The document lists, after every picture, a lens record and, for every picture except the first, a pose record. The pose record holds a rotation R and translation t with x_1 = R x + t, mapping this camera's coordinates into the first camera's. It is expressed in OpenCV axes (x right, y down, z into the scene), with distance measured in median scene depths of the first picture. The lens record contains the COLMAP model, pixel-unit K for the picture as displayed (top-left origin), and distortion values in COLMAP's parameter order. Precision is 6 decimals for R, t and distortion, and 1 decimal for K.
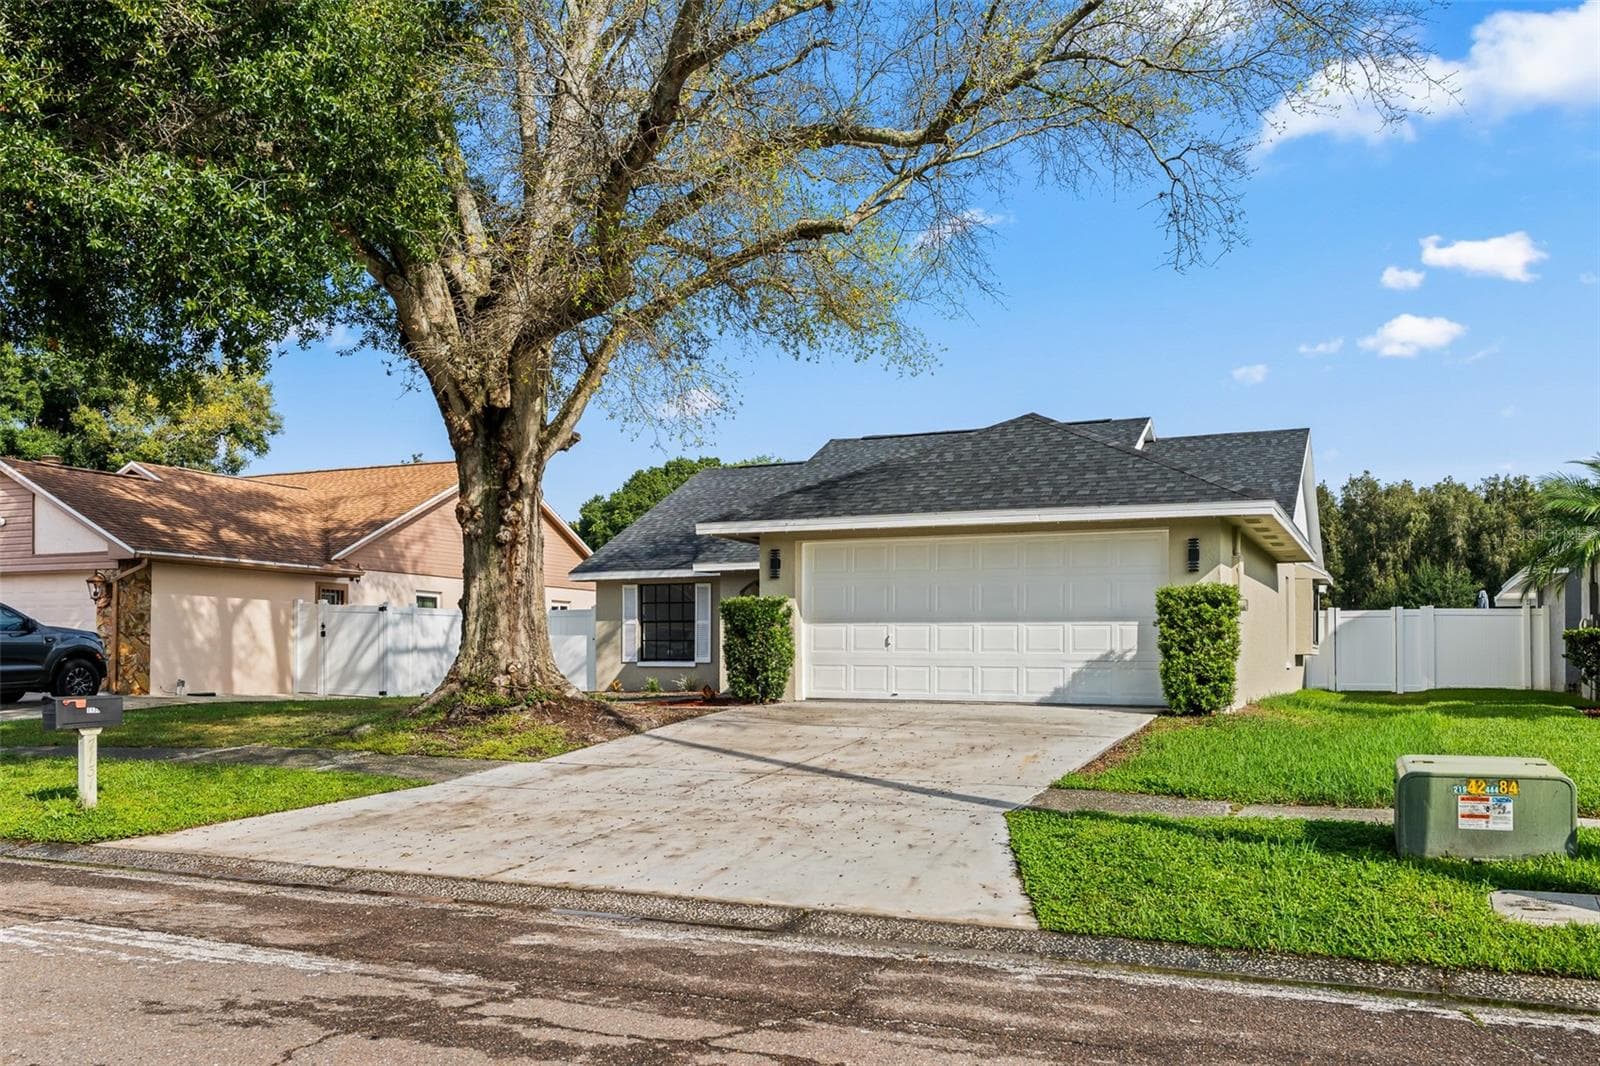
lens RADIAL K [[1360.3, 0, 800.0], [0, 1360.3, 533.0], [0, 0, 1]] dist [0.002689, 0.000523]
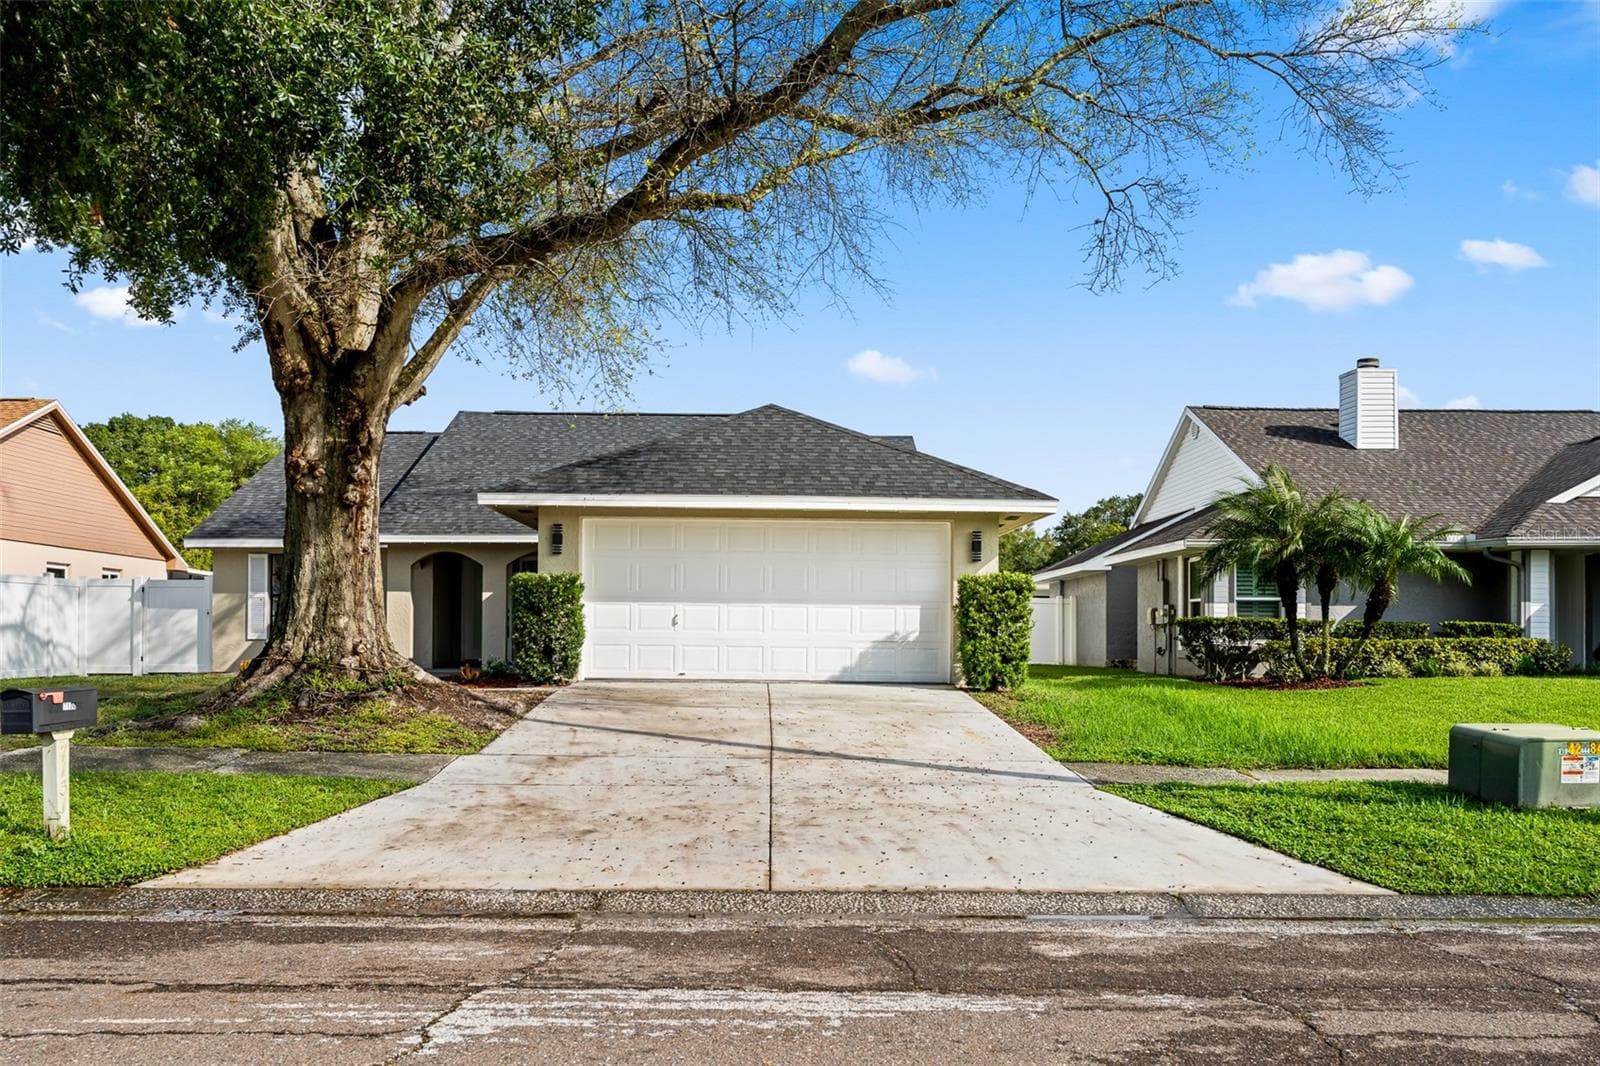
lens RADIAL K [[1287.3, 0, 800.0], [0, 1287.3, 533.0], [0, 0, 1]] dist [-0.003061, 0.001657]
pose [[0.897535, 0.040340, 0.439094, -0.319522], [-0.045967, 0.998941, 0.002185, 0.010302], [-0.438541, -0.022145, 0.898438, 0.130365]]
